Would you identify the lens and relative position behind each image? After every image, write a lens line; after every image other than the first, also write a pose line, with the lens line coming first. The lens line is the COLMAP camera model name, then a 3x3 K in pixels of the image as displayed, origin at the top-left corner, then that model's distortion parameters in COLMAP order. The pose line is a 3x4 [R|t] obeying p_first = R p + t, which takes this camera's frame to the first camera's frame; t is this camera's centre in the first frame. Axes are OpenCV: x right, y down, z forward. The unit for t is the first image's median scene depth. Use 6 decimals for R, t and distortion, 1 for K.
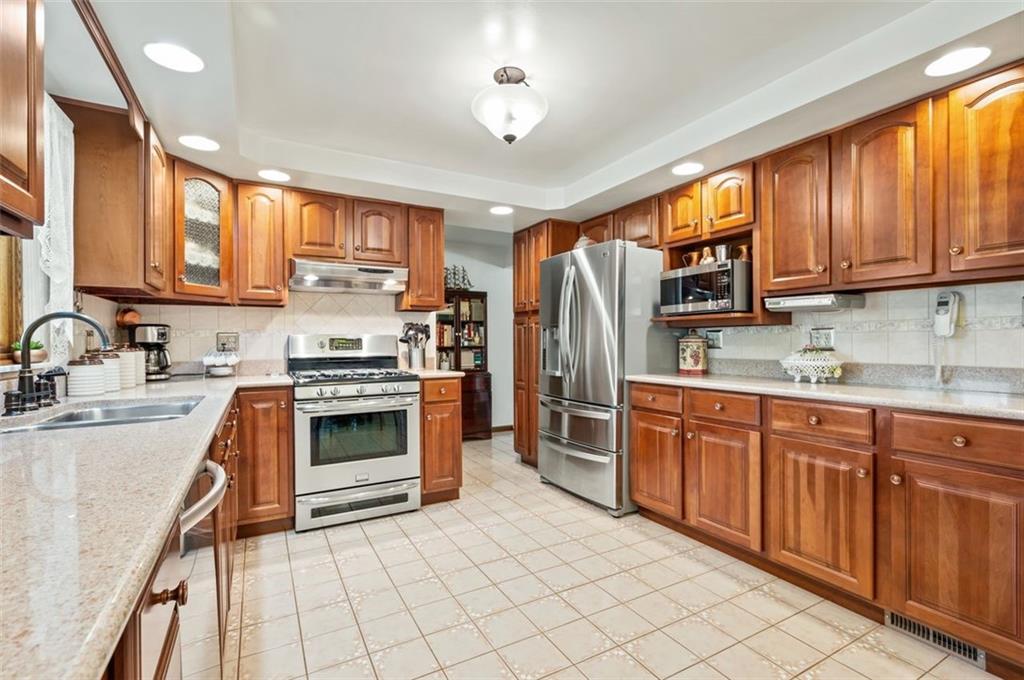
lens RADIAL K [[461.4, 0, 516.6], [0, 461.4, 341.0], [0, 0, 1]] dist [0.000649, 0.000200]
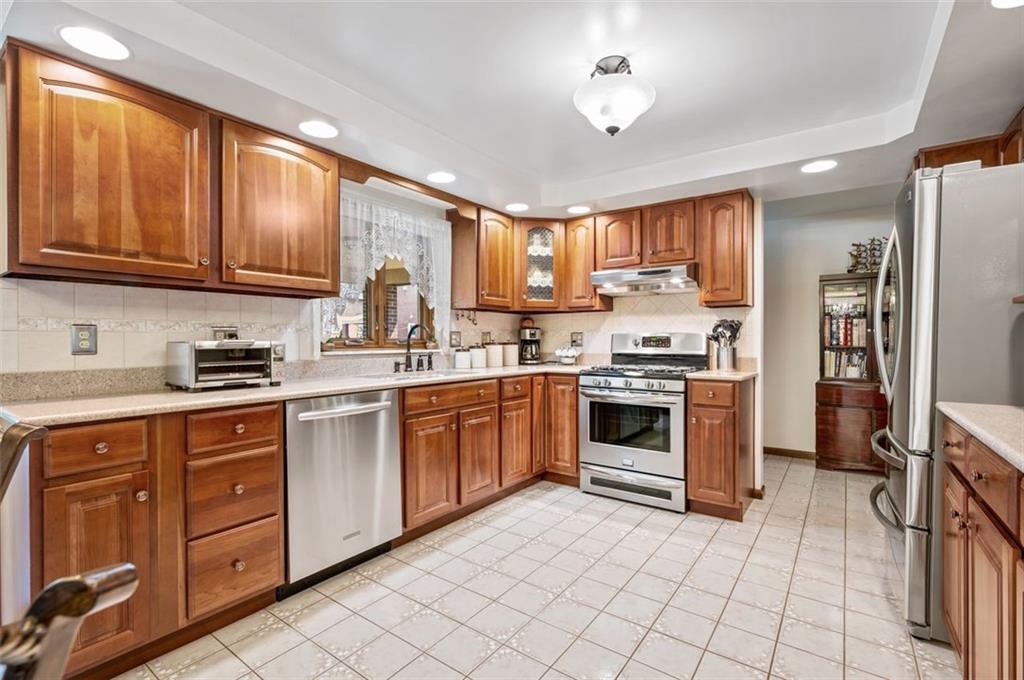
lens RADIAL K [[461.4, 0, 515.7], [0, 461.4, 341.7], [0, 0, 1]] dist [0.000649, 0.000200]
pose [[0.425121, 0.009423, -0.905088, 0.530103], [-0.003653, 0.999956, 0.008695, -0.002191], [0.905129, -0.000391, 0.425136, 0.277773]]
